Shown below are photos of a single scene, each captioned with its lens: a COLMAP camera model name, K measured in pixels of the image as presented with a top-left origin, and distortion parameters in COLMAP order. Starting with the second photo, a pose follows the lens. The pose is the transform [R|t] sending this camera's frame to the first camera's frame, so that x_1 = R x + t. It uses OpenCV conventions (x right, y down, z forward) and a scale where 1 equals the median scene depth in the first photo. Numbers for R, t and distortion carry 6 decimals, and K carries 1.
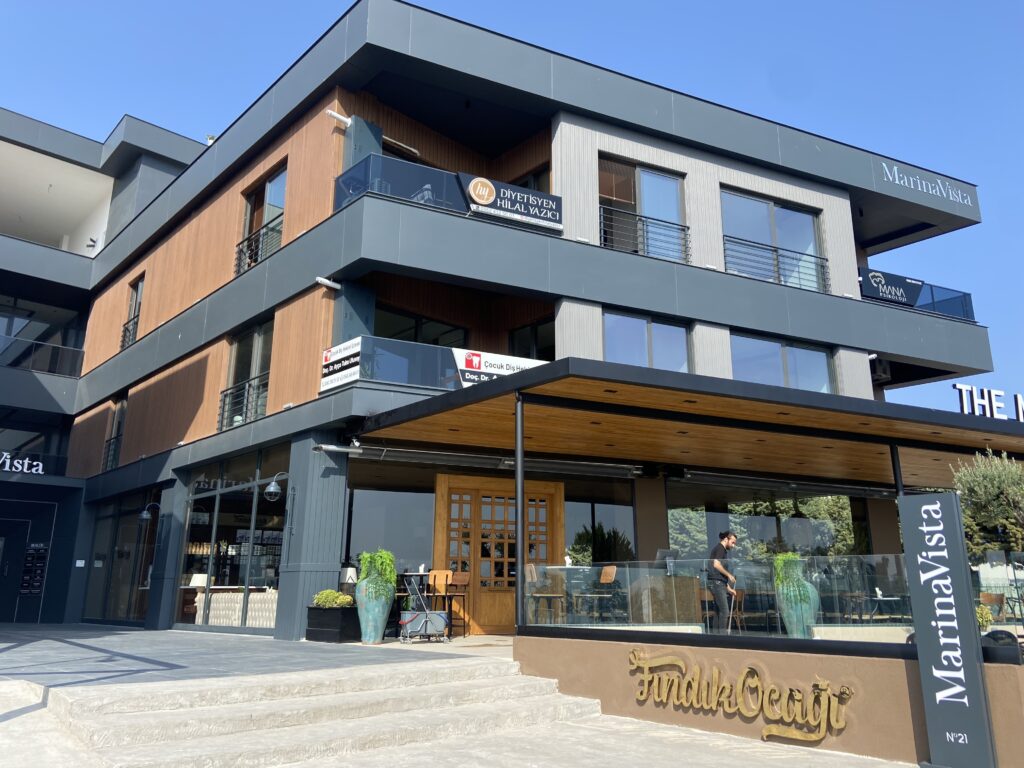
lens RADIAL K [[778.9, 0, 512.5], [0, 778.9, 378.0], [0, 0, 1]] dist [0.087265, -0.069205]
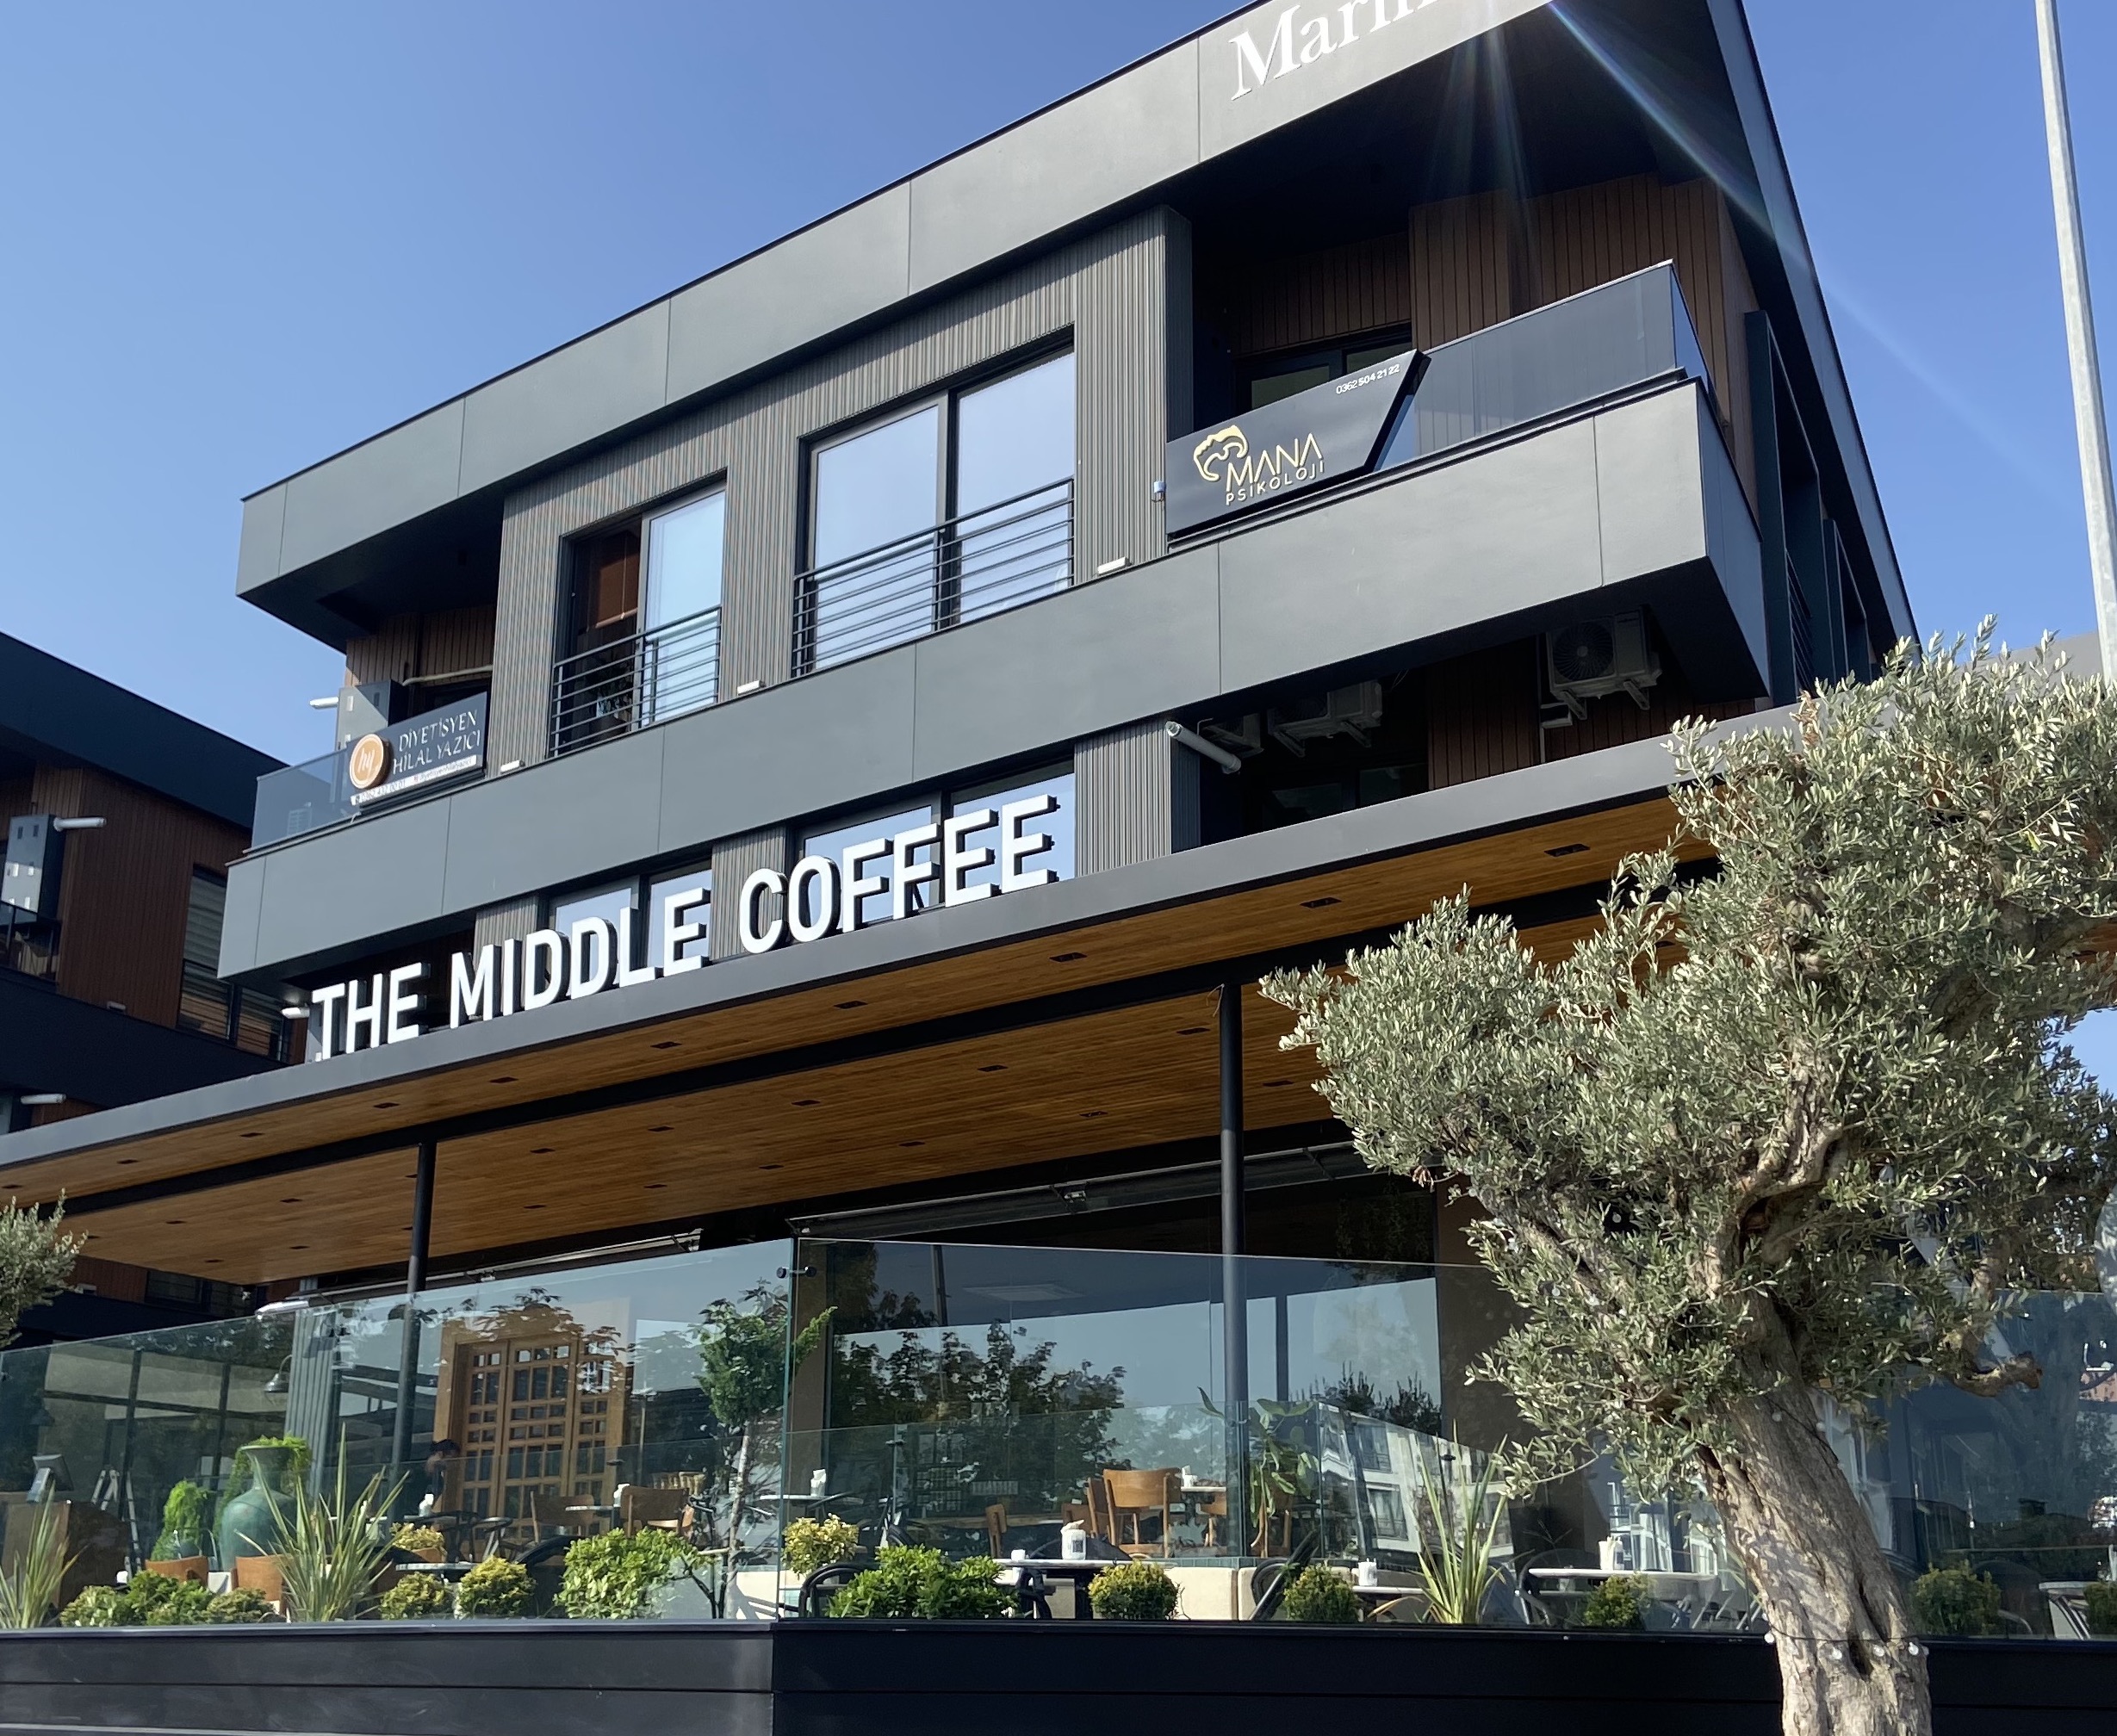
lens RADIAL K [[2620.0, 0, 1059.4], [0, 2620.0, 874.9], [0, 0, 1]] dist [0.042158, 0.000000]
pose [[0.390098, -0.252575, -0.885455, 1.563762], [0.237071, 0.956773, -0.168474, 0.218959], [0.889731, -0.144194, 0.433113, 0.616245]]
